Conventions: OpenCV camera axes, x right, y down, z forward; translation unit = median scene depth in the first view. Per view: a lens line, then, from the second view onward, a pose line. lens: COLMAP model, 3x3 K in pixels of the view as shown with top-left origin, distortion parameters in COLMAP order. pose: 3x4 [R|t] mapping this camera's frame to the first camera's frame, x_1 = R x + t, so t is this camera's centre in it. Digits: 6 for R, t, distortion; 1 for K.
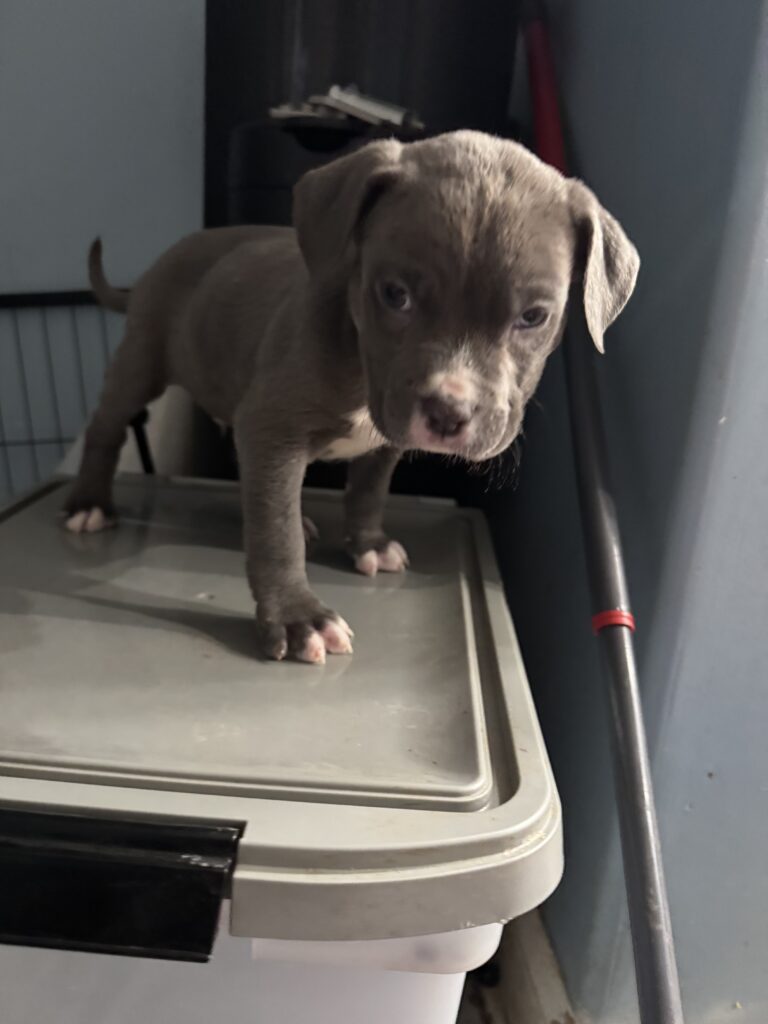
lens RADIAL K [[739.0, 0, 385.3], [0, 739.0, 511.6], [0, 0, 1]] dist [-0.042421, -0.000046]
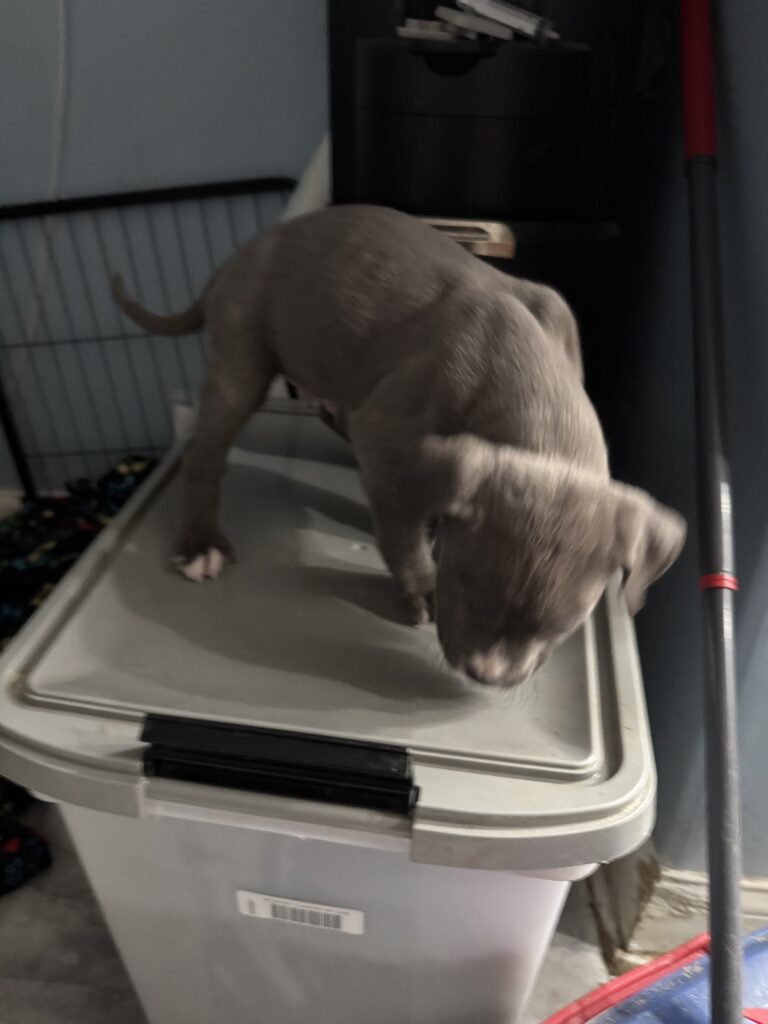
lens RADIAL K [[726.0, 0, 386.0], [0, 726.0, 506.1], [0, 0, 1]] dist [-0.037735, -0.000870]
pose [[0.989088, 0.017300, -0.146310, -0.053673], [0.018397, 0.970806, 0.239161, -0.373062], [0.146176, -0.239243, 0.959893, -0.175812]]
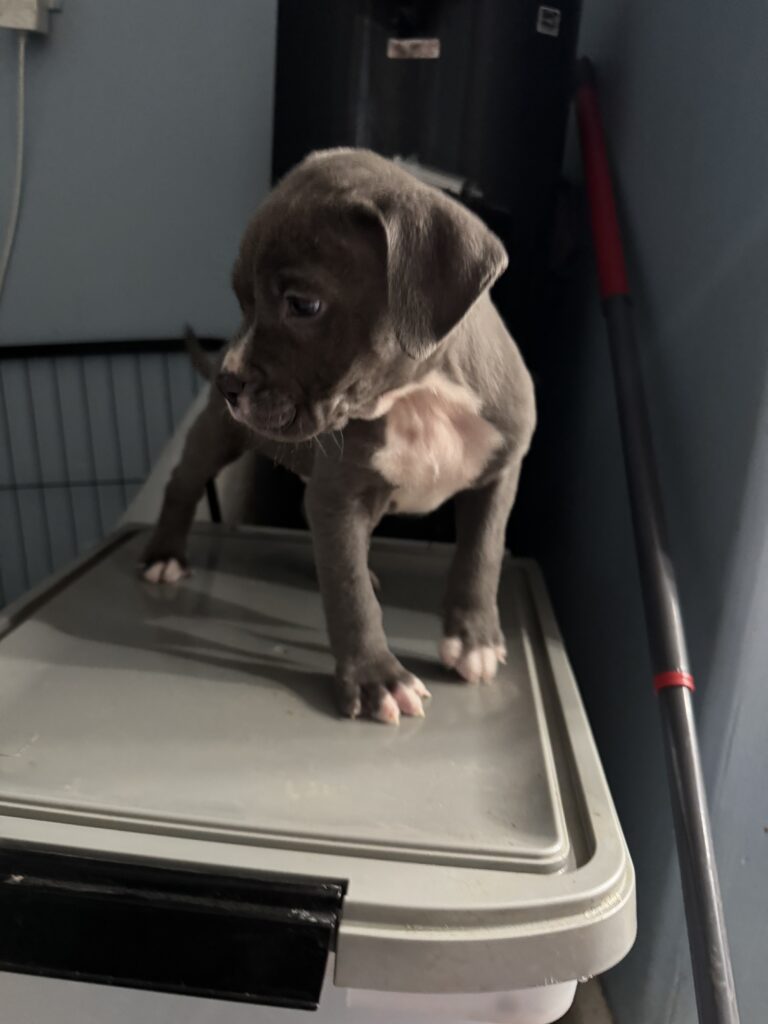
lens RADIAL K [[739.0, 0, 385.3], [0, 739.0, 511.6], [0, 0, 1]] dist [-0.042421, -0.000046]
pose [[0.998793, 0.006976, -0.048626, -0.073847], [-0.008803, 0.999260, -0.037453, -0.074829], [0.048329, 0.037836, 0.998115, -0.094395]]
